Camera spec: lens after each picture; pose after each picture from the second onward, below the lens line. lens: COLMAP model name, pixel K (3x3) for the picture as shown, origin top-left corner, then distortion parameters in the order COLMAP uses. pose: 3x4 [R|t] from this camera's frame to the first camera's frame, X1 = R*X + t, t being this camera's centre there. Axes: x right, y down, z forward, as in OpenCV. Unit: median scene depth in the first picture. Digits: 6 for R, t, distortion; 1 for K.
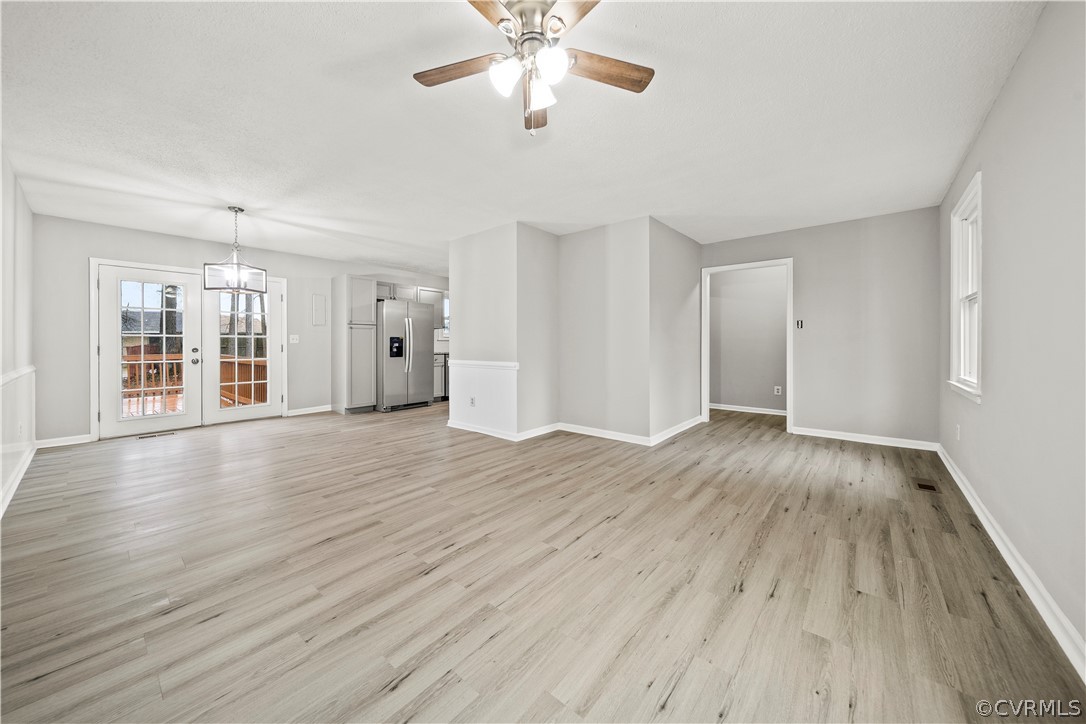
lens RADIAL K [[382.2, 0, 534.2], [0, 382.2, 345.5], [0, 0, 1]] dist [0.001834, -0.001073]
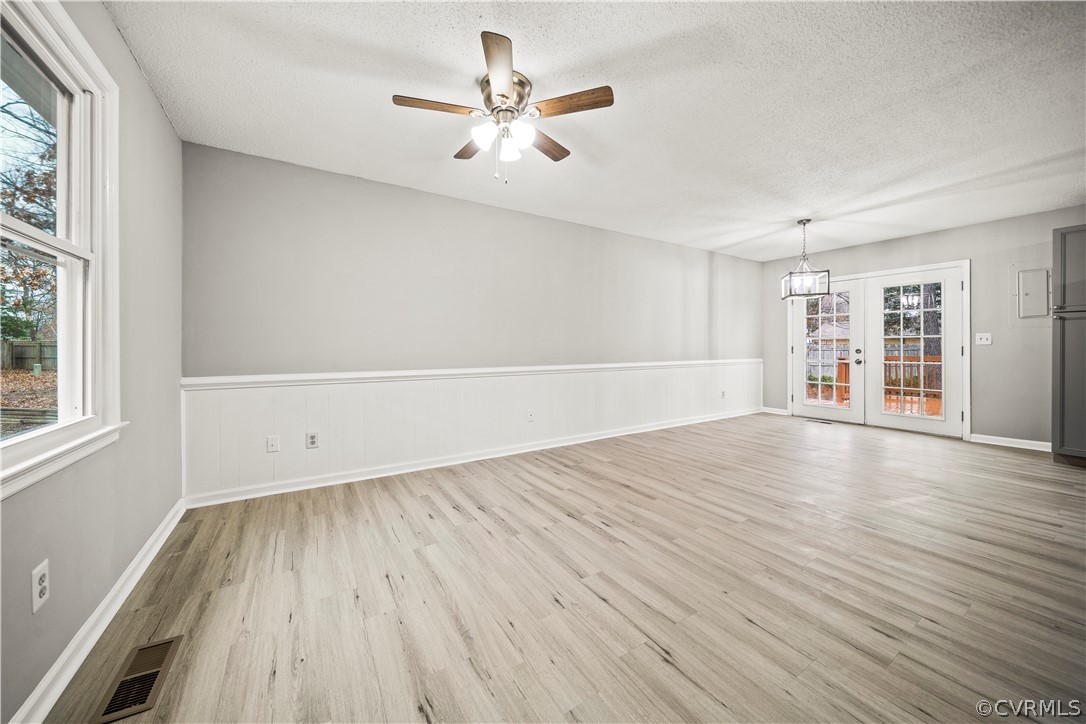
lens RADIAL K [[382.2, 0, 537.2], [0, 382.2, 349.2], [0, 0, 1]] dist [0.001834, -0.001073]
pose [[-0.294090, 0.011671, -0.955706, 0.739186], [-0.004960, 0.999893, 0.013737, -0.007053], [0.955765, 0.008780, -0.294001, 0.916355]]
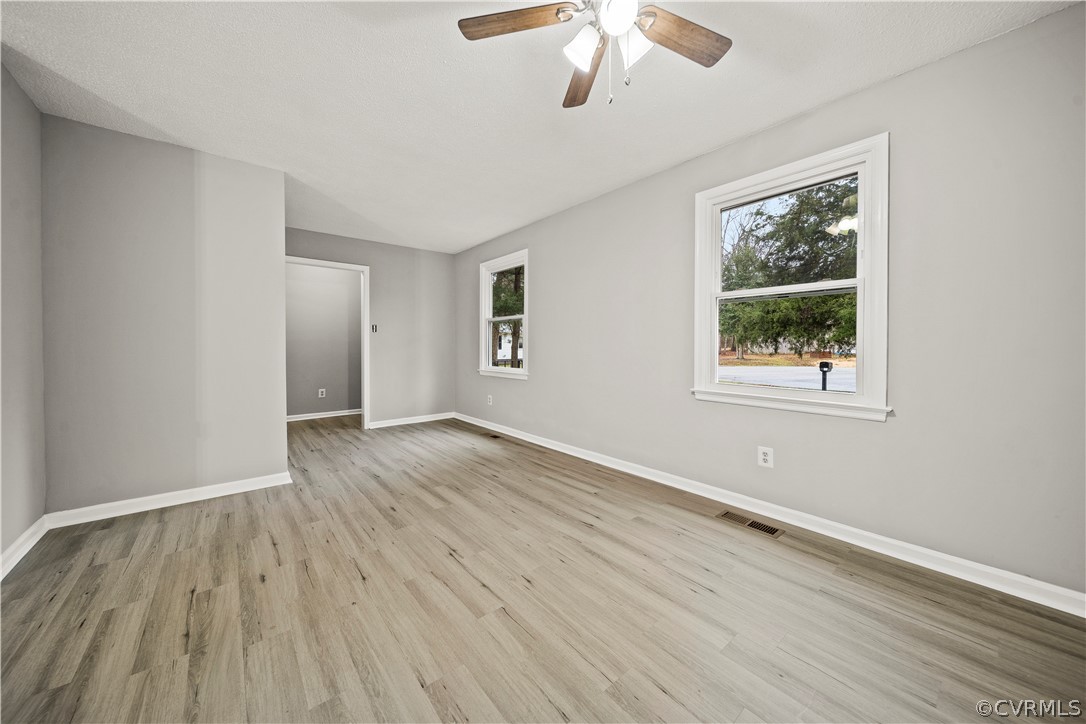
lens RADIAL K [[382.2, 0, 534.6], [0, 382.2, 346.9], [0, 0, 1]] dist [0.001834, -0.001073]
pose [[0.175464, -0.002499, 0.984483, -0.553420], [0.006110, 0.999980, 0.001449, -0.001069], [-0.984467, 0.005761, 0.175476, 0.629634]]
